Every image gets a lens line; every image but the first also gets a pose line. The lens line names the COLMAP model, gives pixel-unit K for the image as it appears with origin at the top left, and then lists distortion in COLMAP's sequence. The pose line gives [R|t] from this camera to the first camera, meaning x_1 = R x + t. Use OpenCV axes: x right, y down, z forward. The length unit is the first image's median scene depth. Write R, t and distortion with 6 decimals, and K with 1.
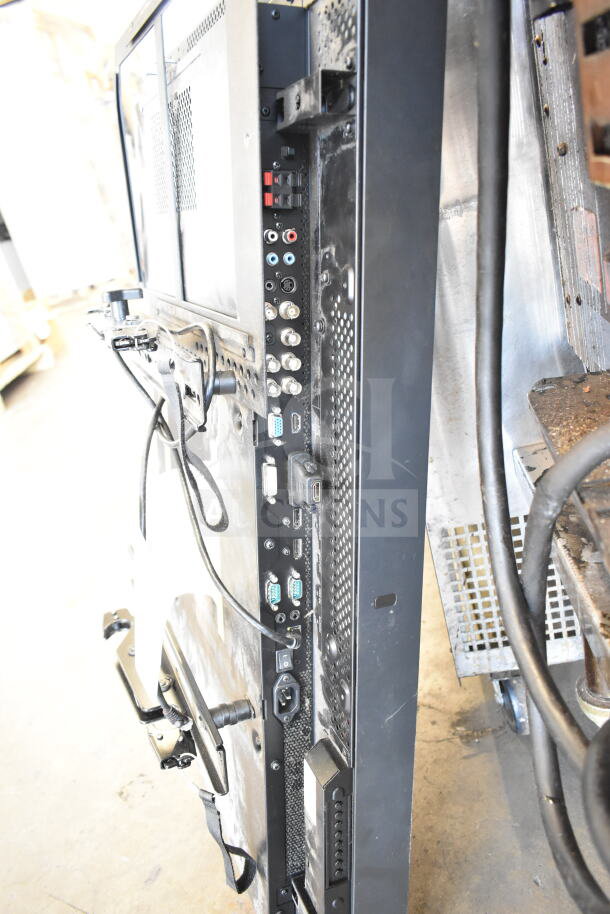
lens RADIAL K [[709.6, 0, 303.3], [0, 709.6, 457.8], [0, 0, 1]] dist [0.002025, -0.007290]
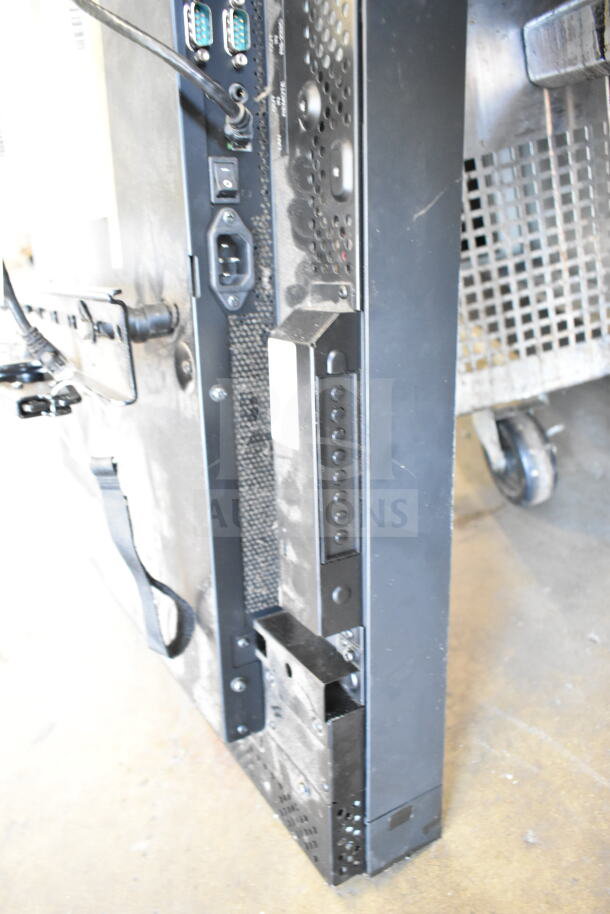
lens RADIAL K [[709.6, 0, 306.1], [0, 709.6, 455.9], [0, 0, 1]] dist [0.002025, -0.007290]
pose [[0.988820, -0.062680, 0.135302, -0.050993], [0.064714, 0.997847, -0.010683, 0.505076], [-0.134341, 0.019320, 0.990747, 0.412091]]
